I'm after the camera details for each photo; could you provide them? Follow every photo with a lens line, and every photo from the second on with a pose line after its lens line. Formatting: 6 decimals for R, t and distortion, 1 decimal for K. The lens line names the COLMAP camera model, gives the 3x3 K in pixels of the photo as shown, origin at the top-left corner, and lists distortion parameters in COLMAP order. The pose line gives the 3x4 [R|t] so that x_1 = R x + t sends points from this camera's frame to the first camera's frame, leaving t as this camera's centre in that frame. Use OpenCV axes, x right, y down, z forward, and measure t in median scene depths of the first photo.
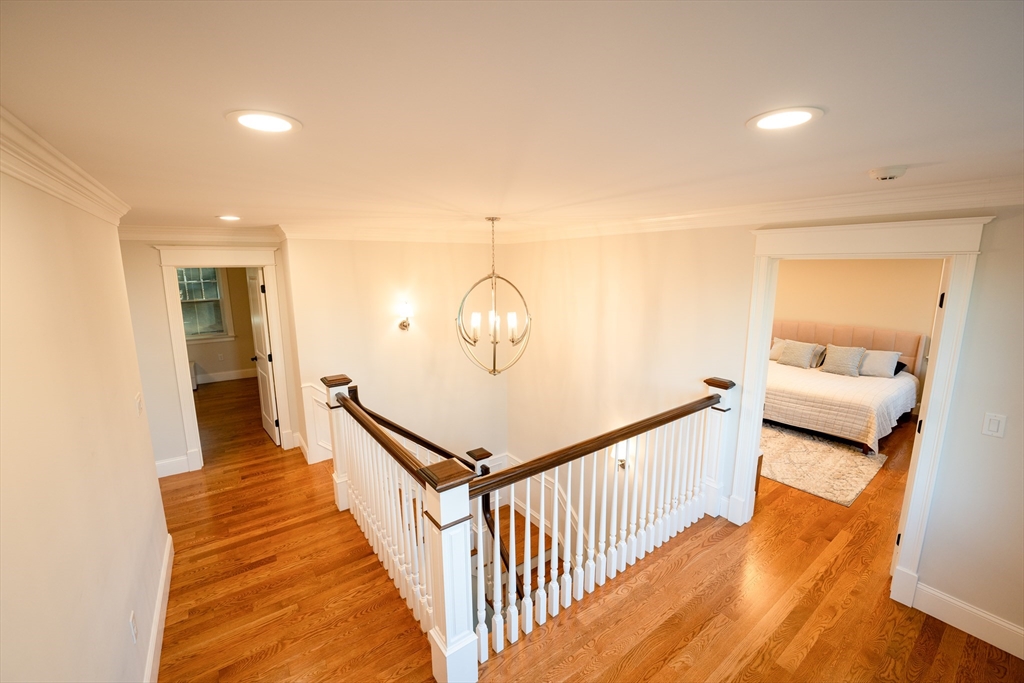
lens RADIAL K [[410.0, 0, 512.0], [0, 410.0, 341.5], [0, 0, 1]] dist [-0.030604, -0.000082]
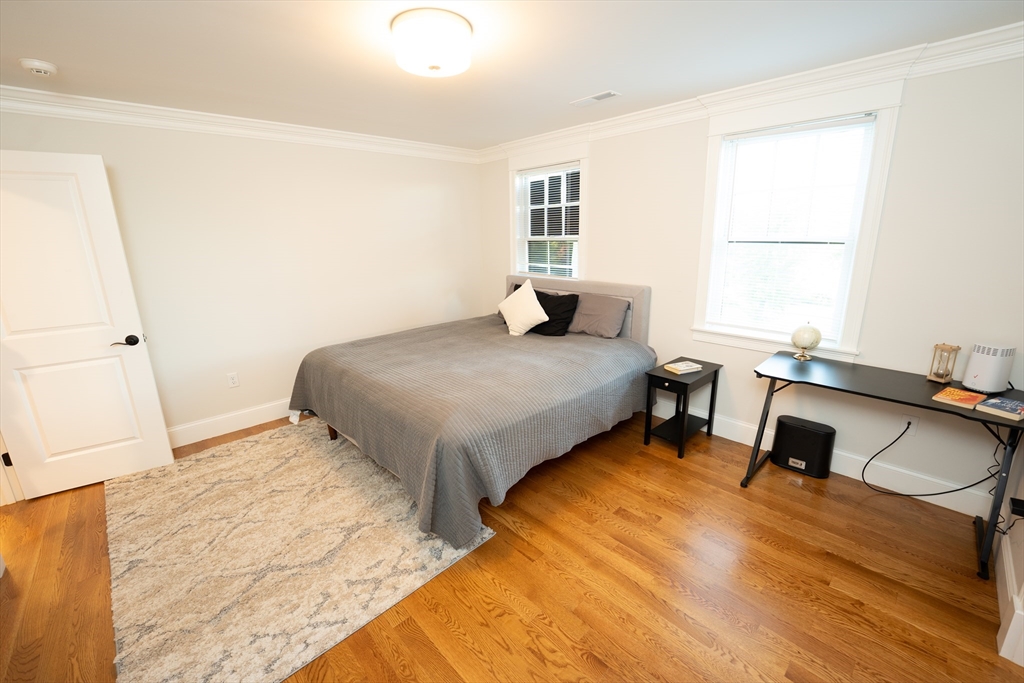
lens RADIAL K [[415.0, 0, 506.8], [0, 415.0, 339.2], [0, 0, 1]] dist [-0.030702, 0.004879]
pose [[-0.990934, 0.044970, -0.126600, 0.310751], [-0.010486, 0.913553, 0.406585, -0.146717], [0.133940, 0.404226, -0.904799, 1.260565]]
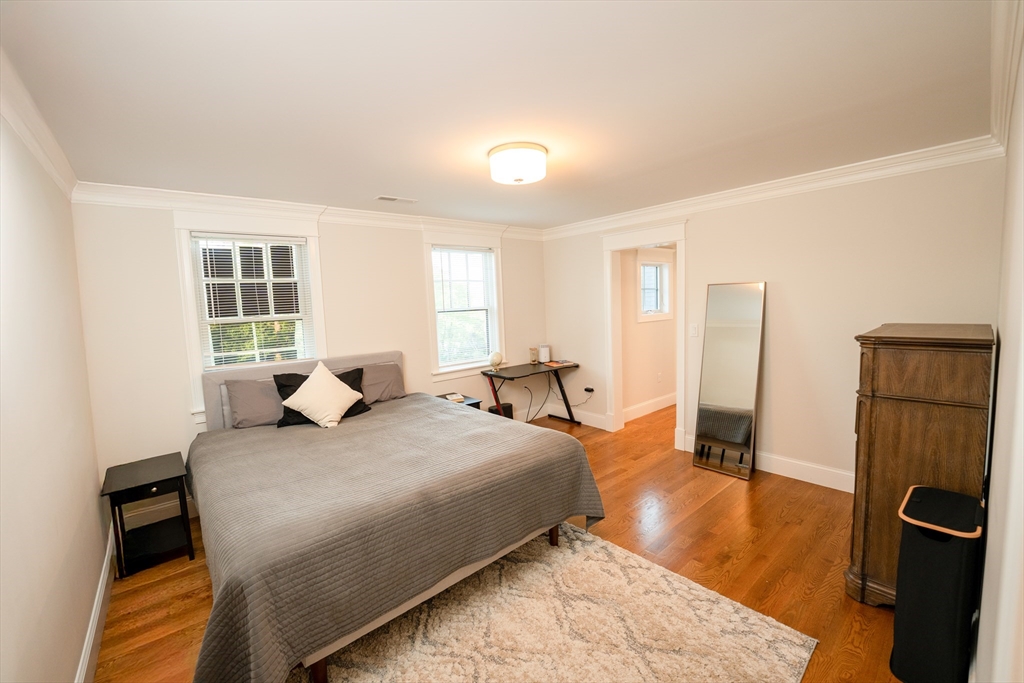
lens RADIAL K [[410.0, 0, 512.0], [0, 410.0, 341.5], [0, 0, 1]] dist [-0.030604, -0.000082]
pose [[0.081917, 0.087834, -0.992761, 0.796164], [-0.131539, 0.988348, 0.076590, -0.067035], [0.987920, 0.124313, 0.092517, 0.812739]]
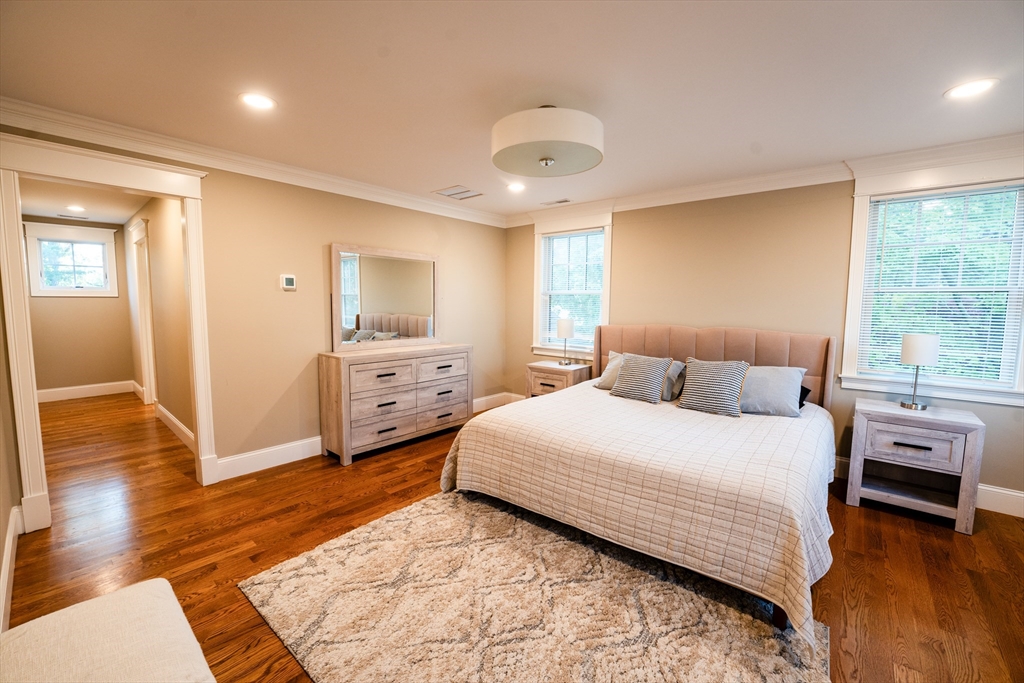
lens RADIAL K [[415.0, 0, 506.8], [0, 415.0, 339.2], [0, 0, 1]] dist [-0.030702, 0.004879]
pose [[0.973280, -0.009607, 0.229421, 0.434229], [0.027632, 0.996764, -0.075486, 0.018219], [-0.227954, 0.079808, 0.970396, 0.529245]]
